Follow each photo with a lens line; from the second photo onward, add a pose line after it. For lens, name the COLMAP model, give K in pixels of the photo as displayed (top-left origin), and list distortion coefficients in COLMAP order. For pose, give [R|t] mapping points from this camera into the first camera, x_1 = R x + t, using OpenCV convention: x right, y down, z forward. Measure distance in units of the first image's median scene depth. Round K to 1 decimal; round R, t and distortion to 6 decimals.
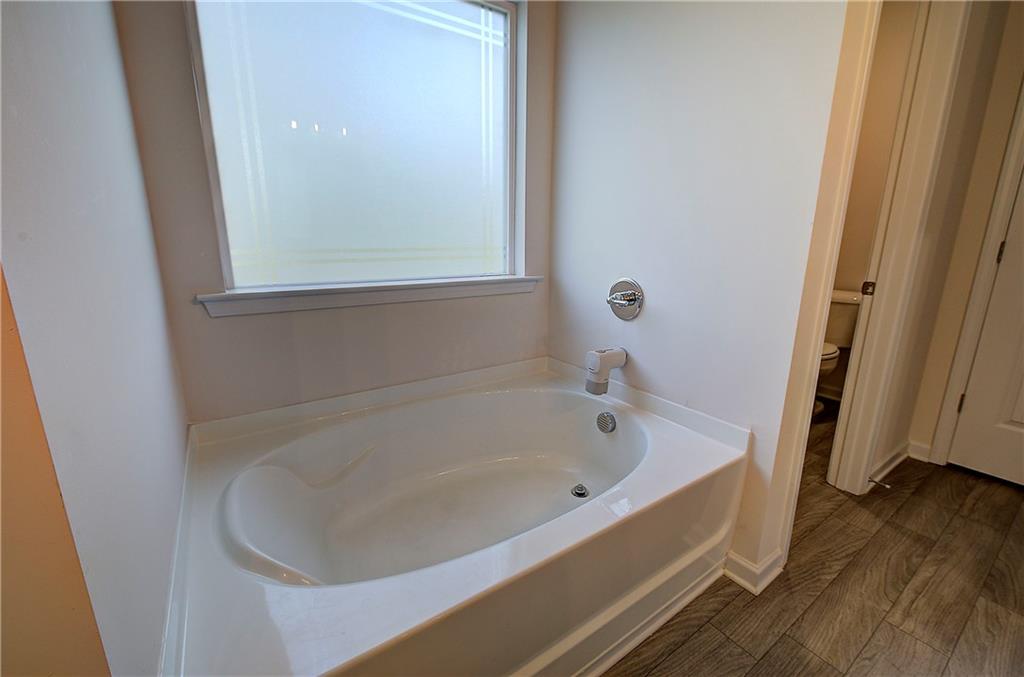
lens RADIAL K [[424.4, 0, 511.1], [0, 424.4, 333.6], [0, 0, 1]] dist [-0.013456, 0.000450]
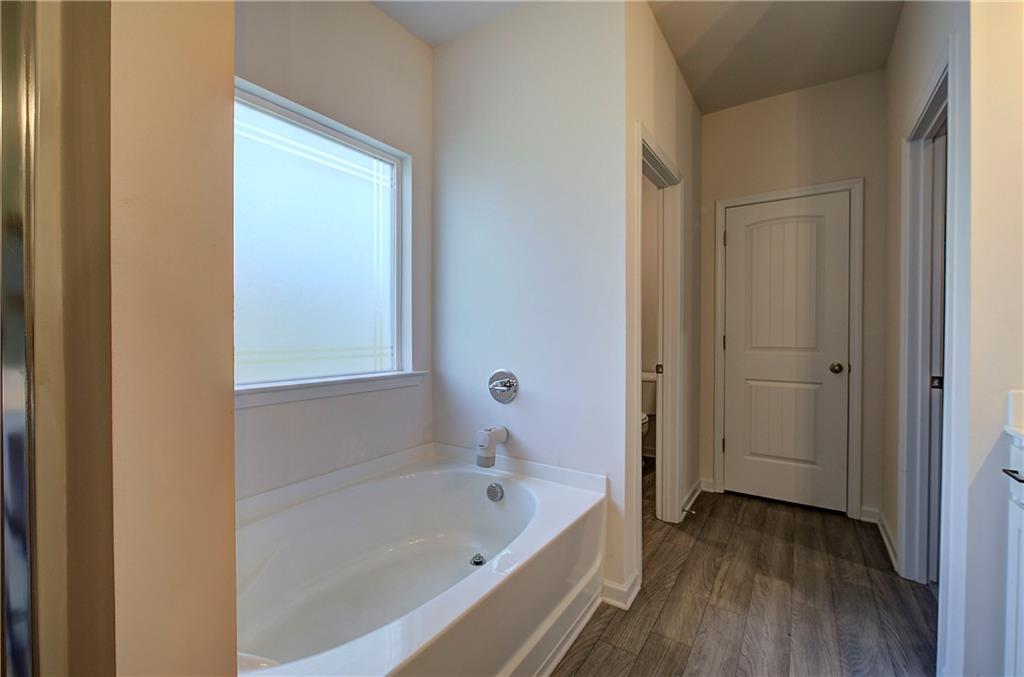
lens RADIAL K [[424.4, 0, 511.1], [0, 424.4, 333.6], [0, 0, 1]] dist [-0.013456, 0.000450]
pose [[0.930590, -0.006906, 0.365998, -0.165450], [0.087891, 0.974792, -0.205077, 0.027294], [-0.355356, 0.223011, 0.907738, -0.179496]]
